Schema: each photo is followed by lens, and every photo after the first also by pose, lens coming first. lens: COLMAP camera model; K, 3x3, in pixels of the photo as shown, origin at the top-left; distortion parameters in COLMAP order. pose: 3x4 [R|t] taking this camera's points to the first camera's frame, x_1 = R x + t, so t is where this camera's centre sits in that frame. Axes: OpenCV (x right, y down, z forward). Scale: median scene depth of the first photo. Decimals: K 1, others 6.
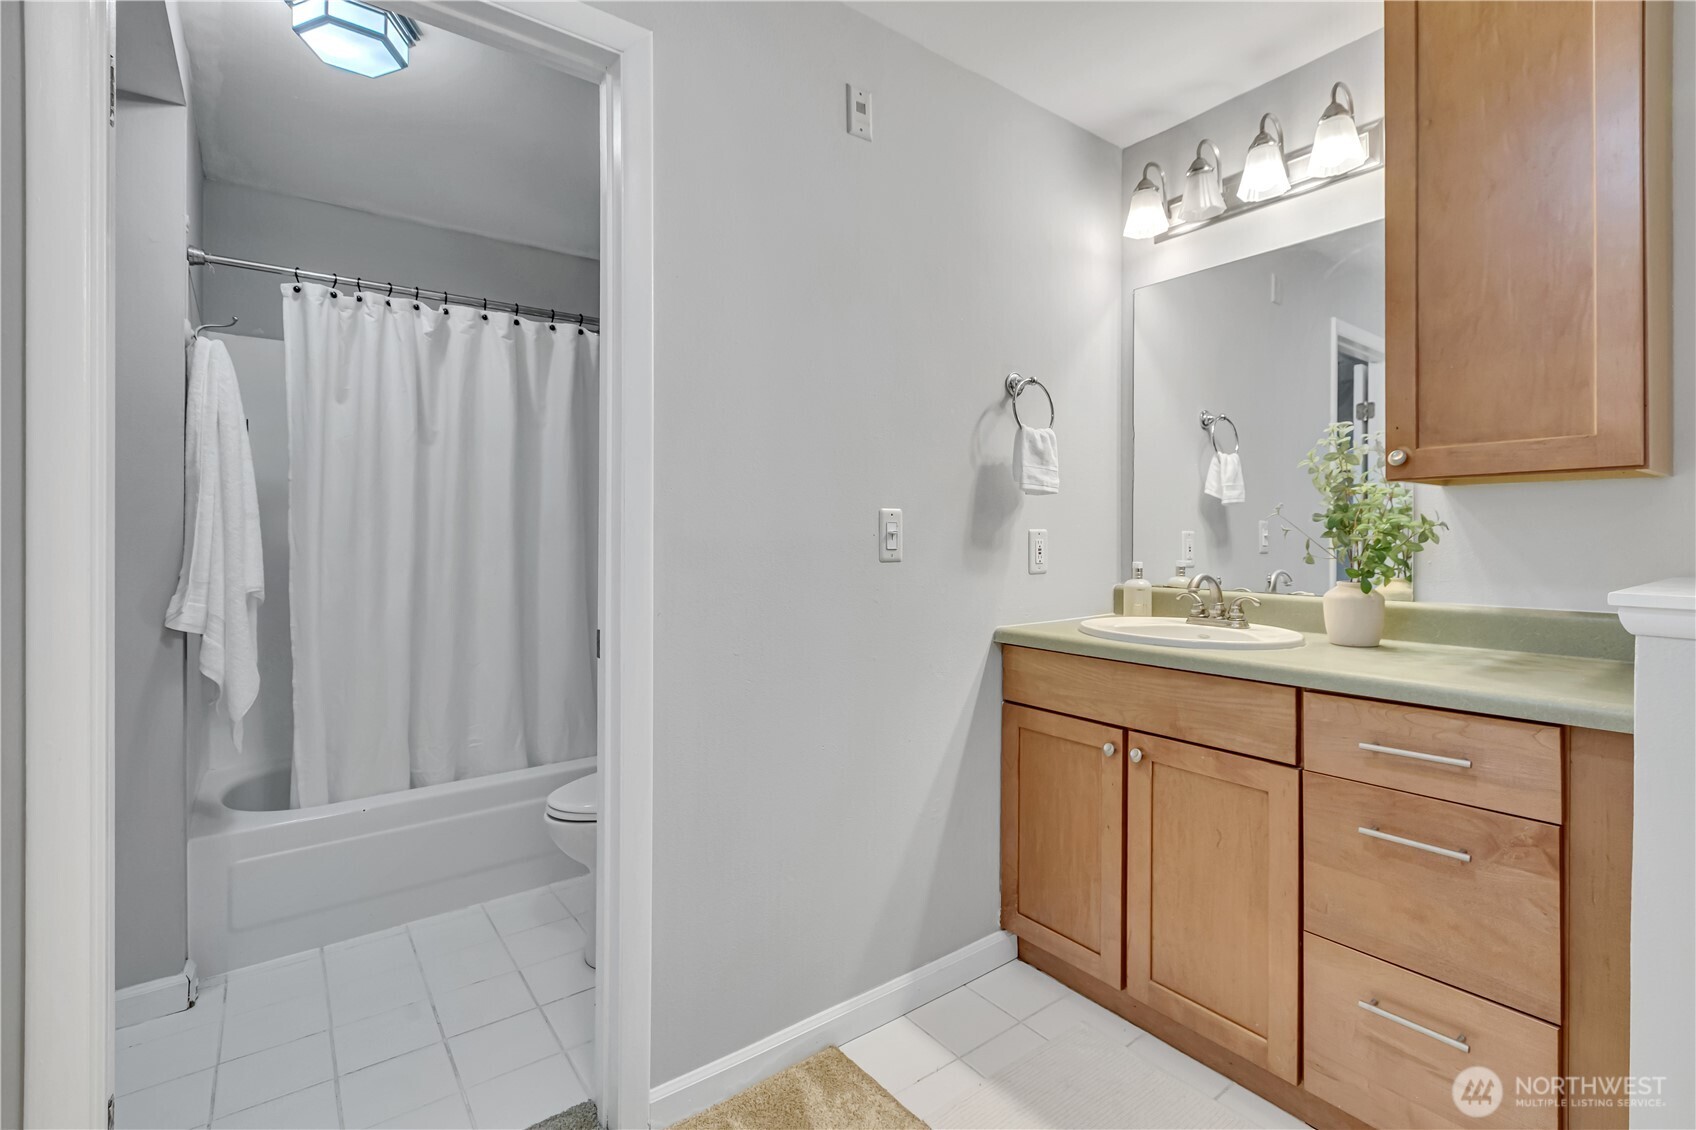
lens RADIAL K [[769.2, 0, 848.3], [0, 769.2, 543.7], [0, 0, 1]] dist [-0.000339, -0.000064]
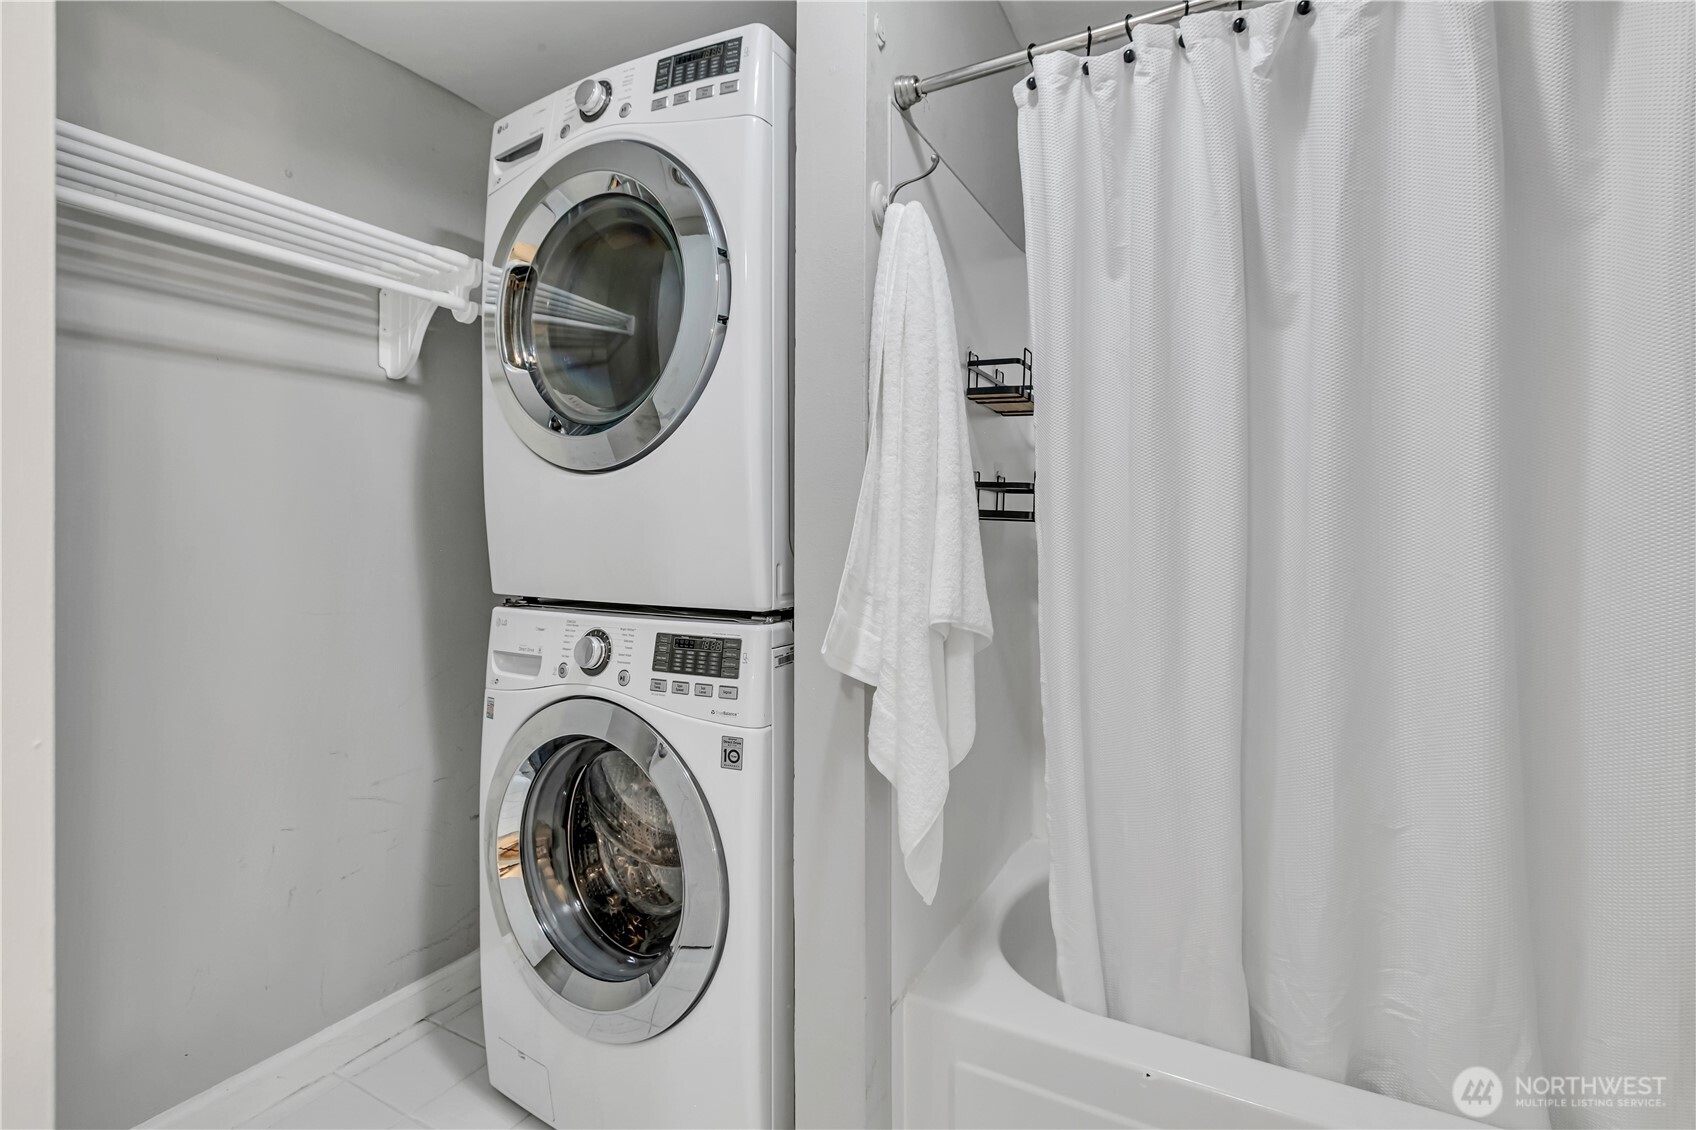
lens RADIAL K [[795.6, 0, 873.8], [0, 795.6, 527.5], [0, 0, 1]] dist [-0.000378, 0.008121]
pose [[0.443389, -0.016553, -0.896176, -0.246293], [0.000597, 0.999835, -0.018172, 0.002935], [0.896329, 0.007522, 0.443326, 0.623363]]
